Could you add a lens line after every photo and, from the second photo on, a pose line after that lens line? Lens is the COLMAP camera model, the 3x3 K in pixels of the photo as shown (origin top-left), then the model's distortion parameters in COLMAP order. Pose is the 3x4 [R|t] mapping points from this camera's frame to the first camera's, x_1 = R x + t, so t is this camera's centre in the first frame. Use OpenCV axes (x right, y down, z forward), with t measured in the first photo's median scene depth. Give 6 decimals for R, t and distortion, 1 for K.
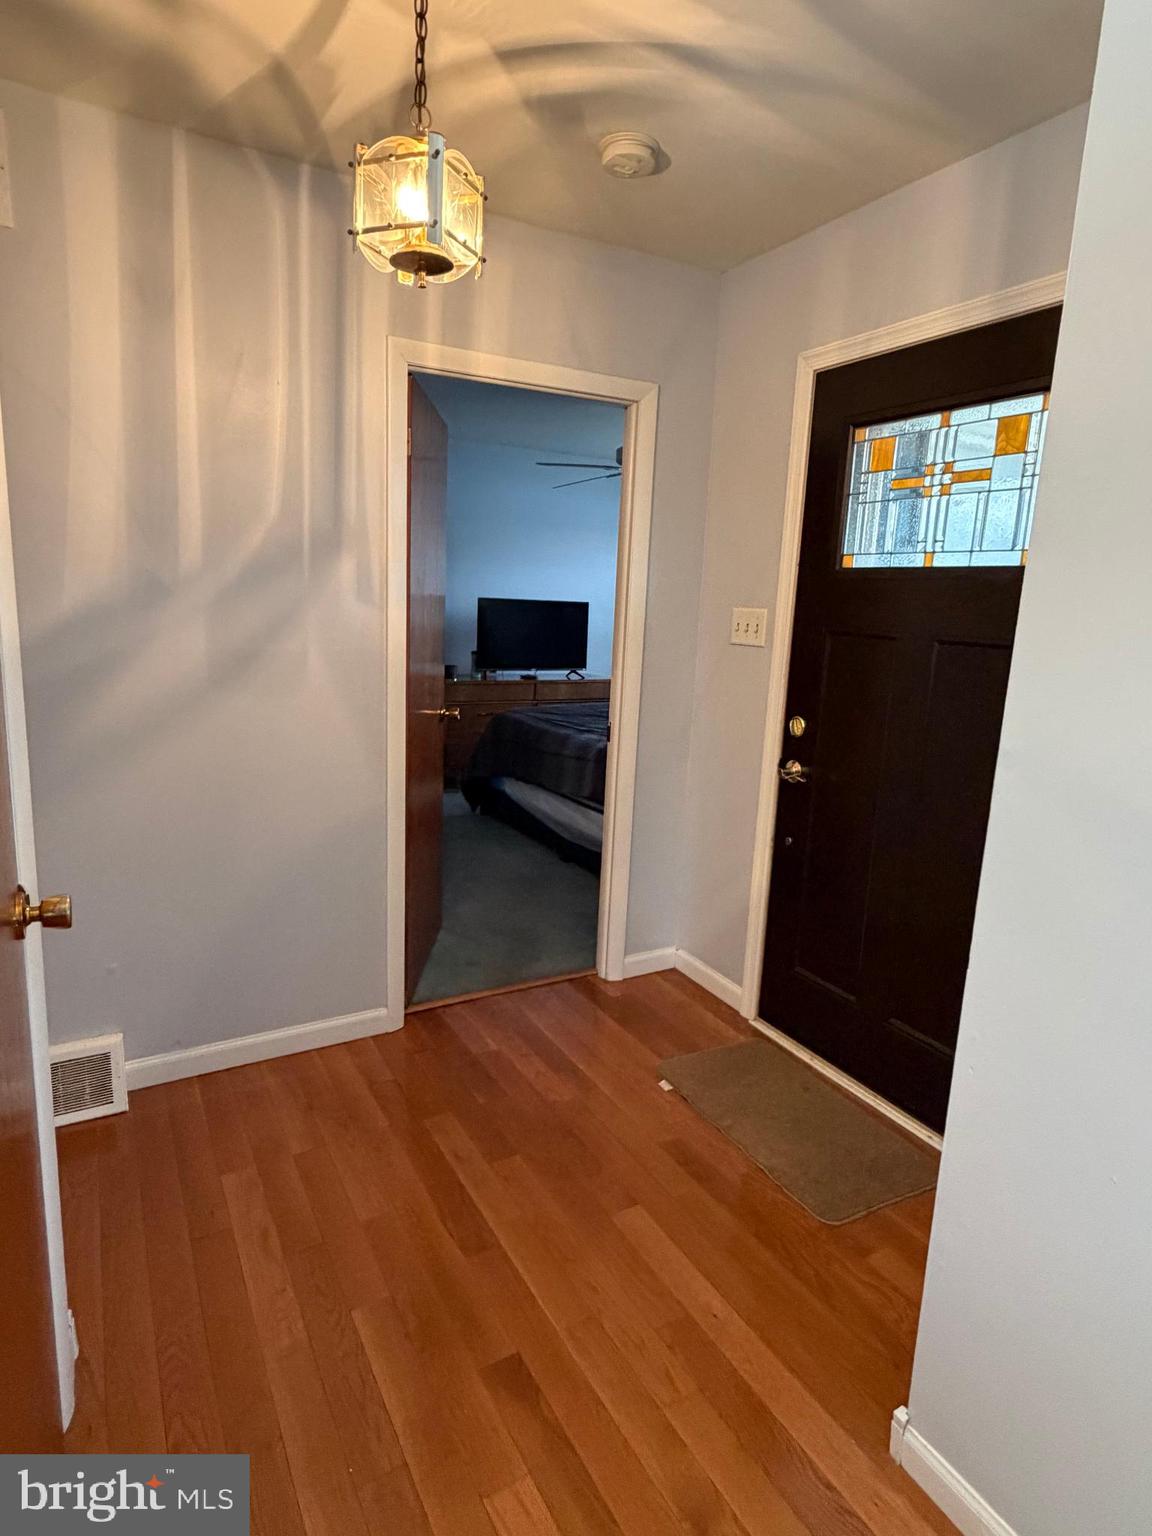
lens RADIAL K [[851.8, 0, 576.0], [0, 851.8, 768.0], [0, 0, 1]] dist [0.000368, 0.000171]
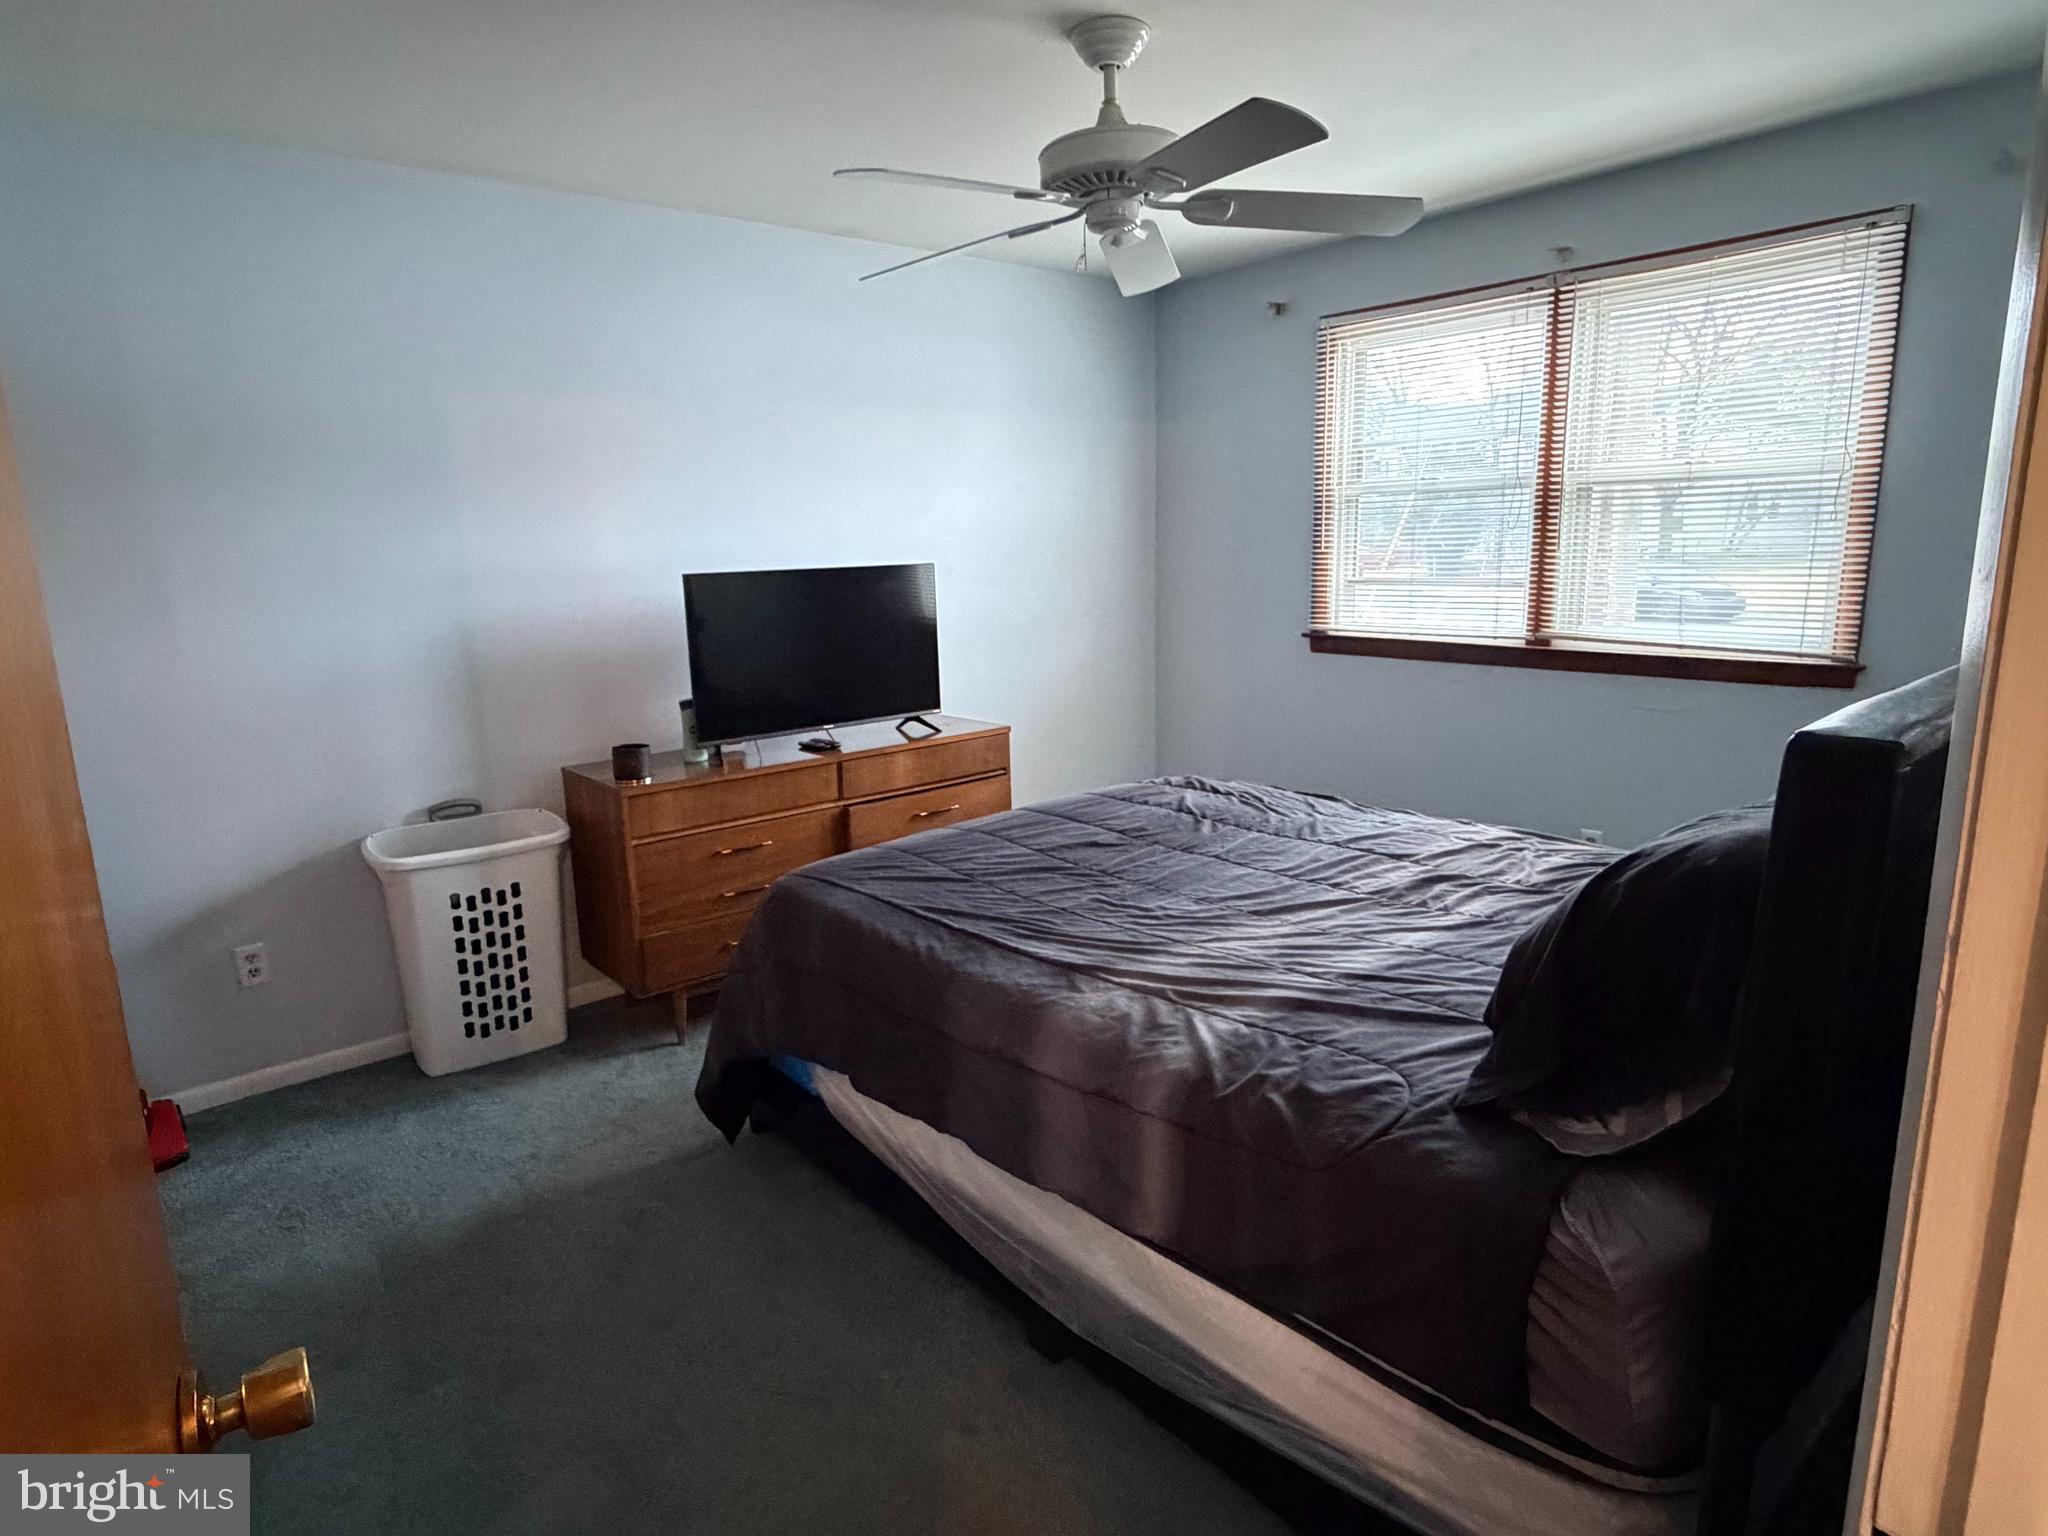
lens RADIAL K [[1135.7, 0, 1024.0], [0, 1135.7, 768.0], [0, 0, 1]] dist [0.000368, 0.000171]
pose [[0.979847, -0.098116, 0.173994, -0.056838], [0.098050, 0.995141, 0.008999, -0.092036], [-0.174031, 0.008243, 0.984706, 0.417522]]
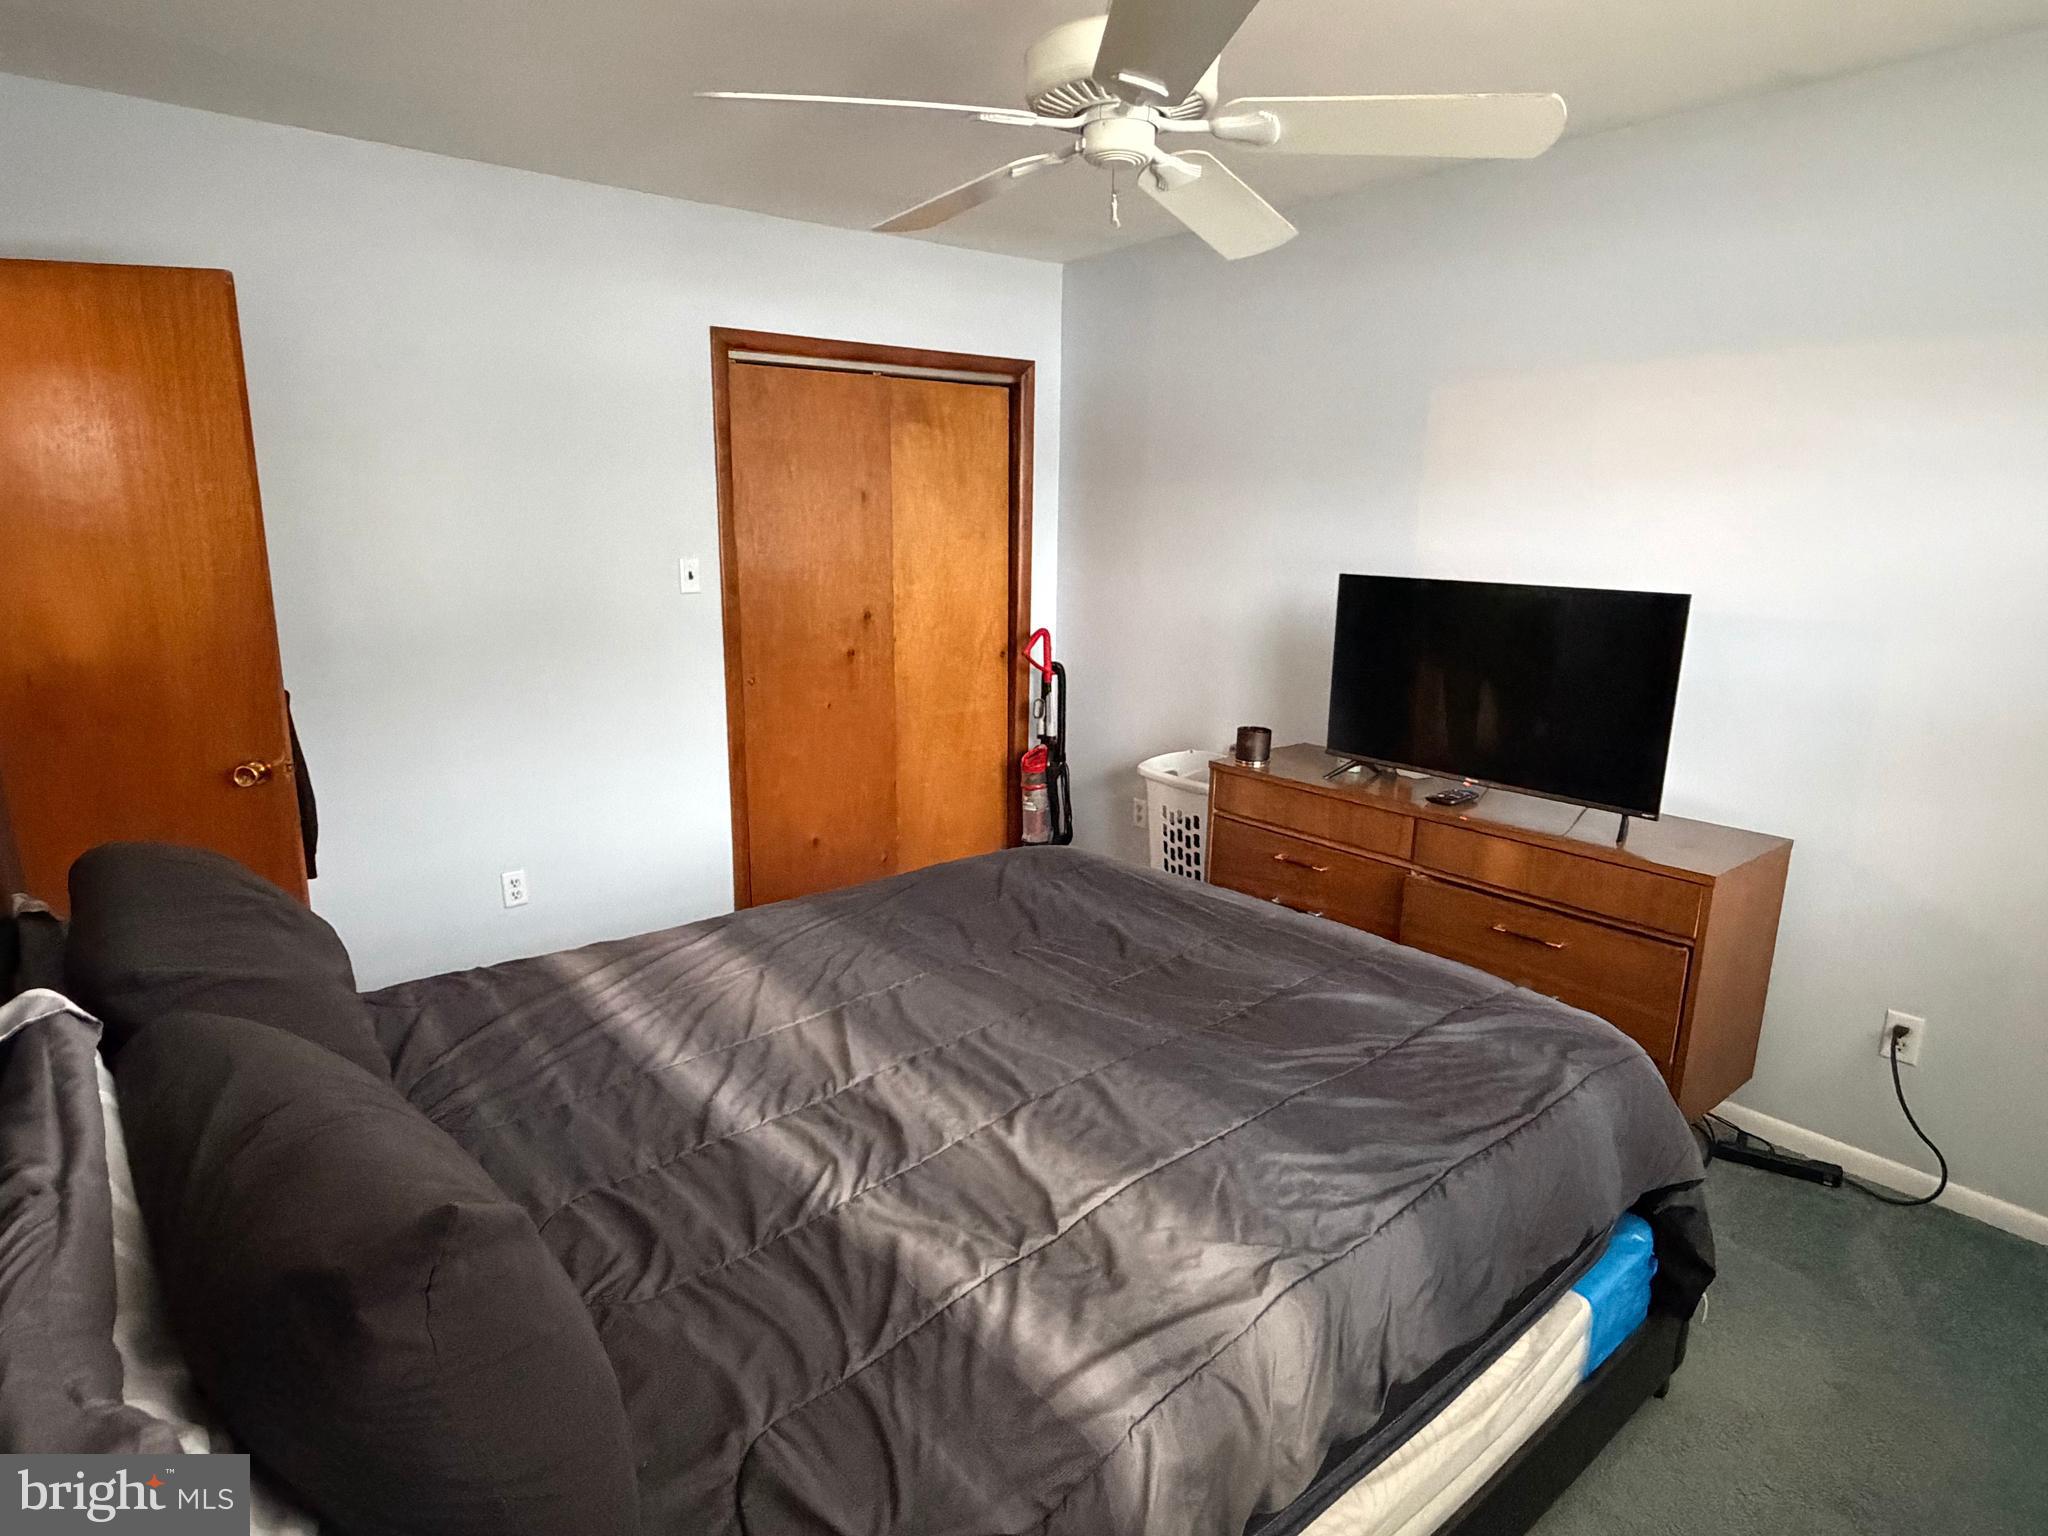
lens RADIAL K [[1135.7, 0, 1024.0], [0, 1135.7, 768.0], [0, 0, 1]] dist [0.000368, 0.000171]
pose [[0.159903, 0.177592, -0.971026, 0.350052], [-0.203395, 0.968503, 0.143637, -0.148885], [0.965951, 0.174534, 0.190988, 0.727334]]
